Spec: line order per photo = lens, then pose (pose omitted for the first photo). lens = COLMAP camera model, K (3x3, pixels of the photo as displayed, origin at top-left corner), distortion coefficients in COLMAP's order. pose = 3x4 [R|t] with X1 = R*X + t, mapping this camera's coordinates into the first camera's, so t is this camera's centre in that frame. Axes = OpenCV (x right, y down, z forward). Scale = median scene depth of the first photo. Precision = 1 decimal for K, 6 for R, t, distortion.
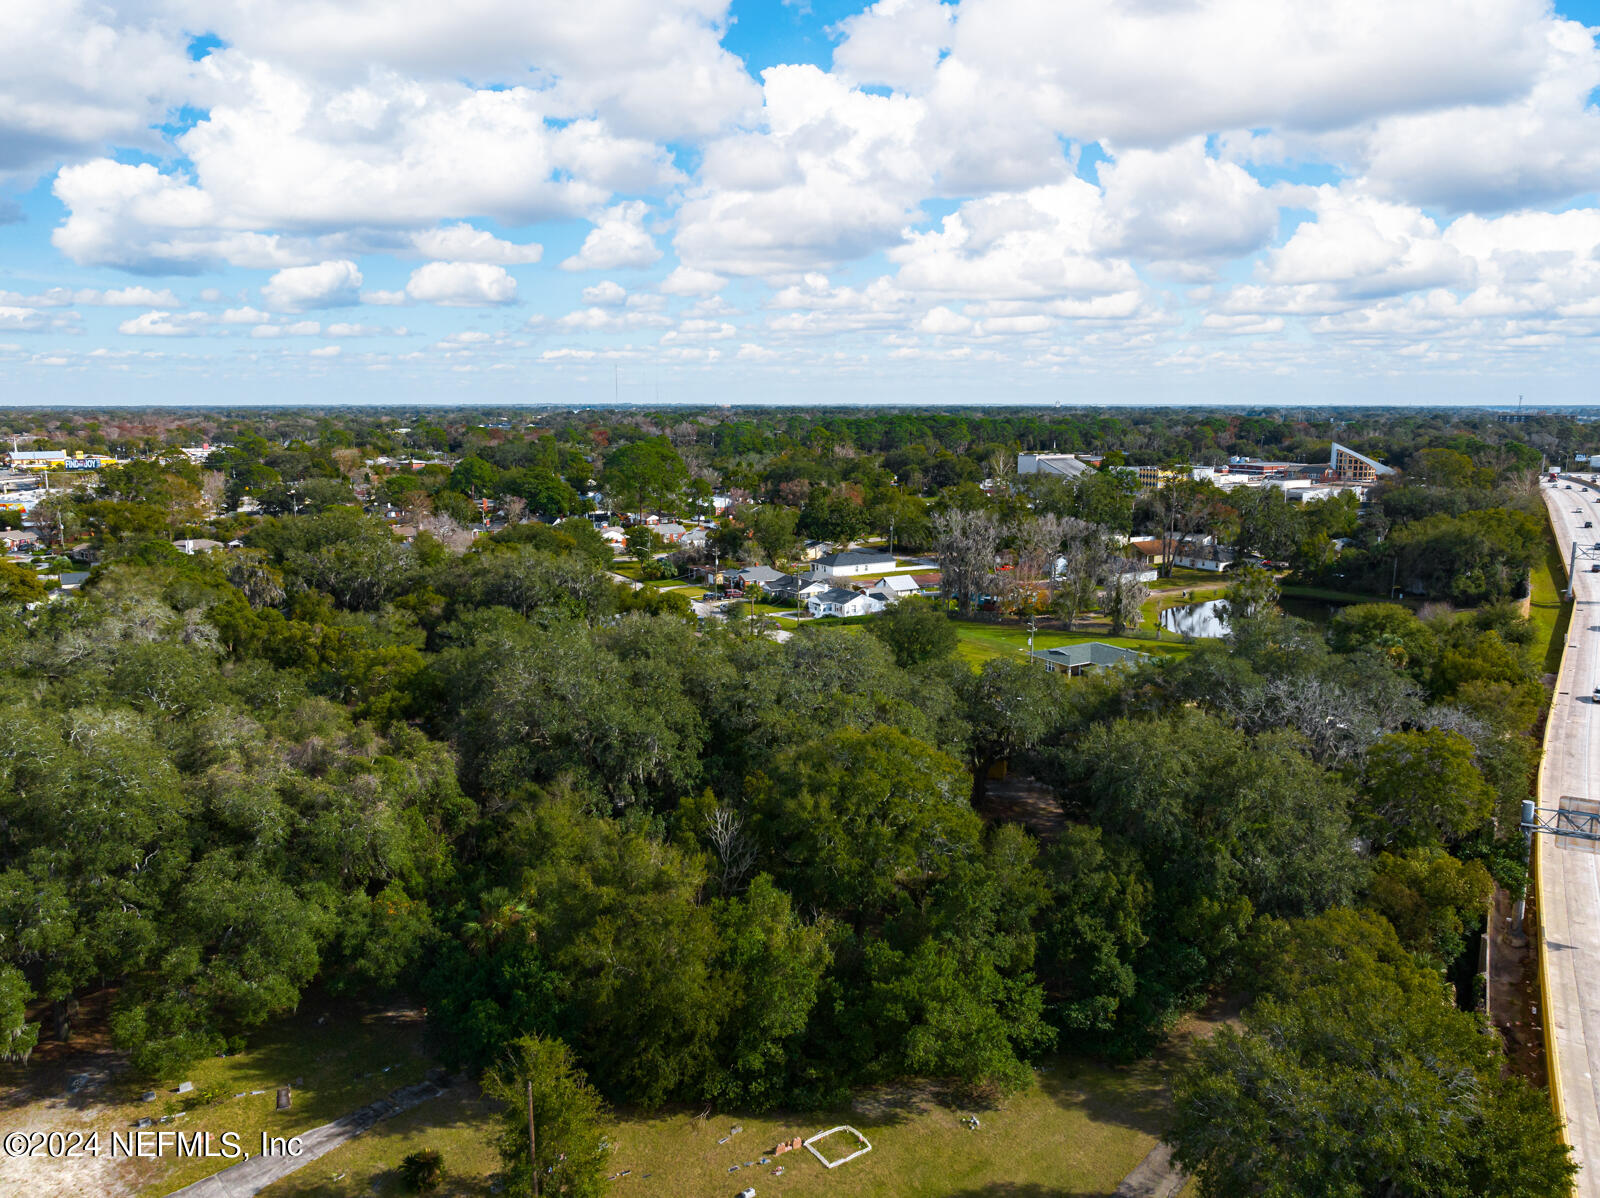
lens RADIAL K [[1128.8, 0, 801.3], [0, 1128.8, 569.3], [0, 0, 1]] dist [-0.029827, 0.017189]
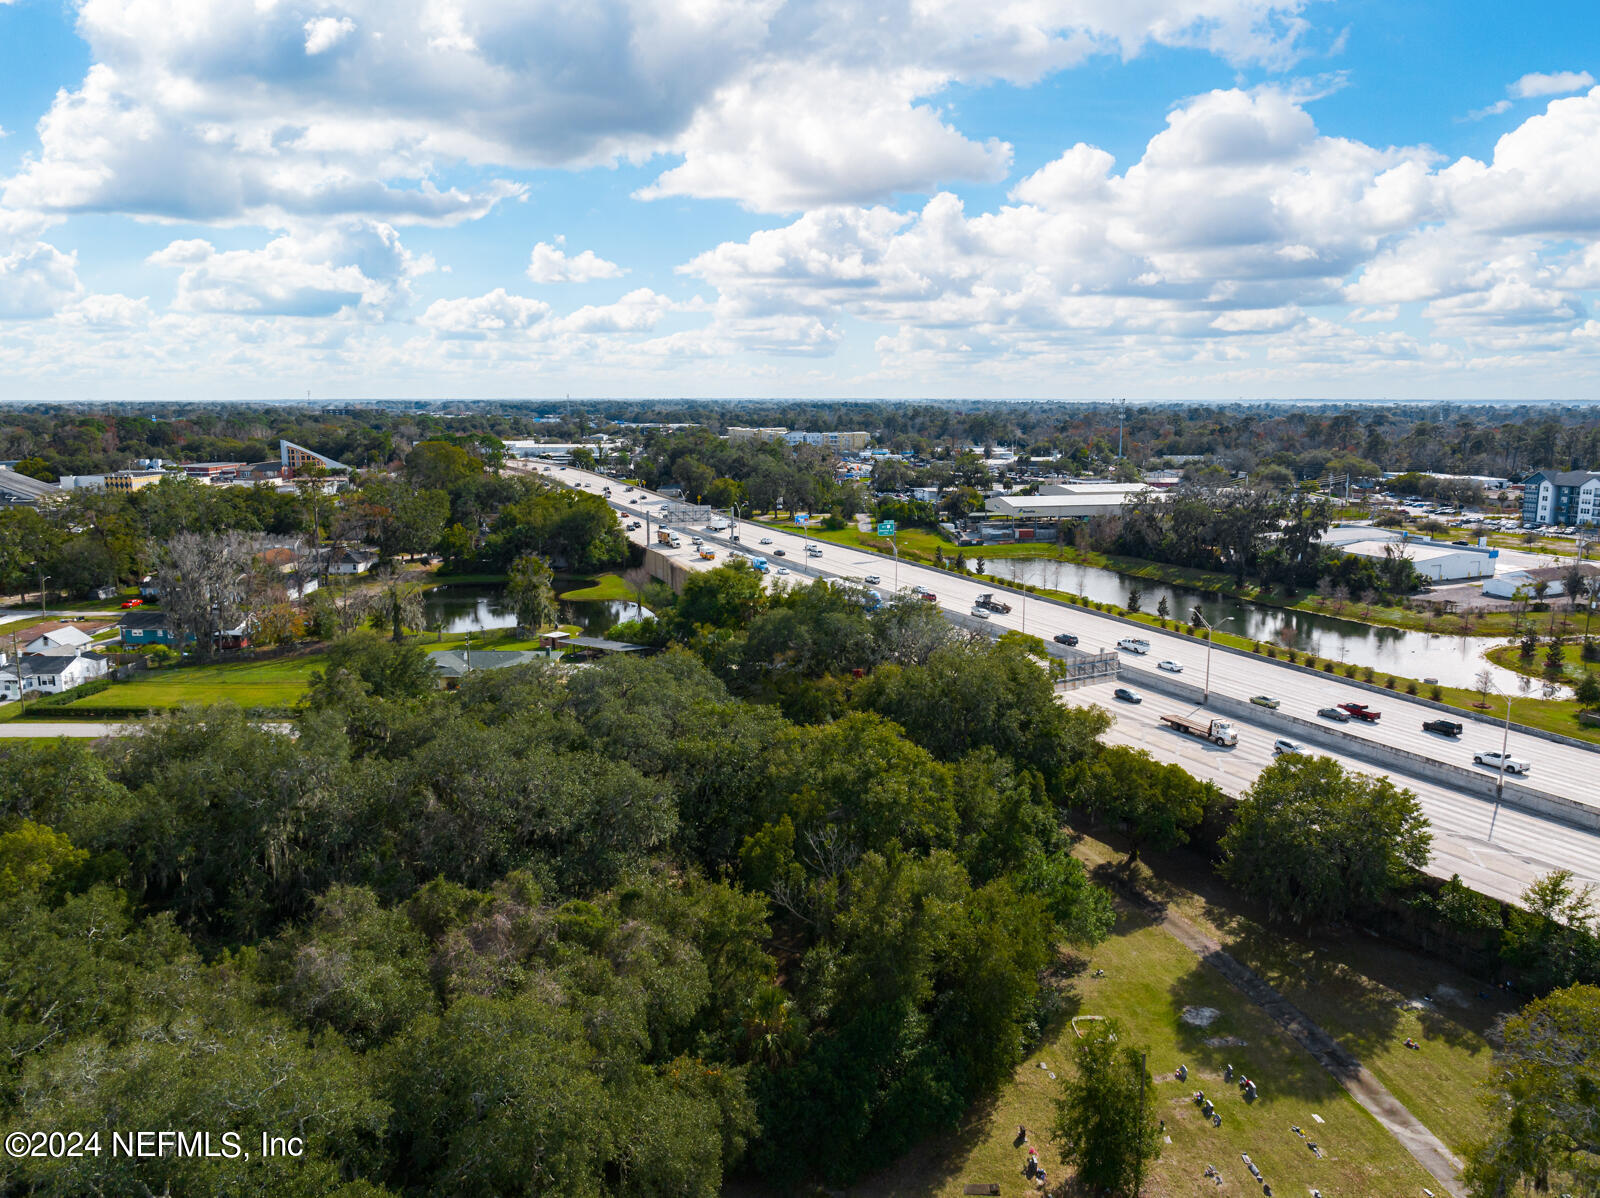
lens RADIAL K [[1128.8, 0, 809.8], [0, 1128.8, 574.5], [0, 0, 1]] dist [-0.029827, 0.017189]
pose [[0.533128, -0.131421, 0.835765, -0.181661], [0.123770, 0.989348, 0.076619, -0.017320], [-0.836932, 0.062595, 0.543715, 0.095474]]
